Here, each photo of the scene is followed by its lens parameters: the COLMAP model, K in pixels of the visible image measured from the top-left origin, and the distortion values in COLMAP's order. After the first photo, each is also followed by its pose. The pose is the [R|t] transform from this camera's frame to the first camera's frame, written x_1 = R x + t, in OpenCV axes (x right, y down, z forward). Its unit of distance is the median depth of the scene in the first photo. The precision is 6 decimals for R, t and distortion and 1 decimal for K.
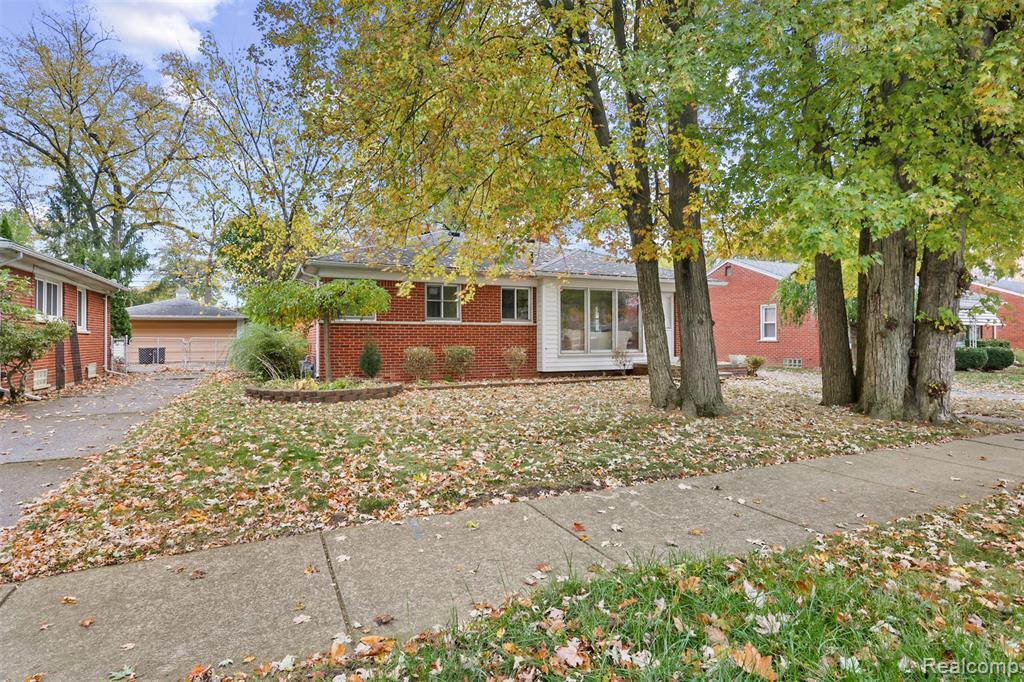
lens RADIAL K [[574.1, 0, 511.5], [0, 574.1, 338.3], [0, 0, 1]] dist [0.000765, 0.000048]
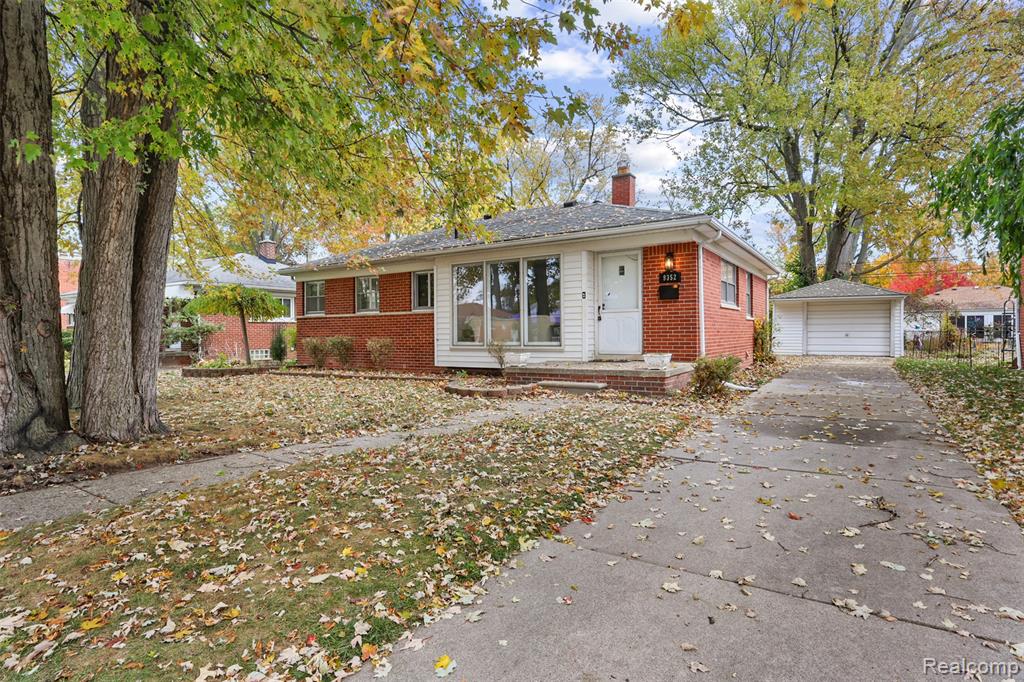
lens RADIAL K [[574.1, 0, 512.4], [0, 574.1, 340.8], [0, 0, 1]] dist [0.000765, 0.000048]
pose [[0.571314, -0.001550, -0.820730, 0.820216], [-0.001498, 0.999995, -0.002932, 0.021886], [0.820730, 0.002905, 0.571308, 0.605260]]
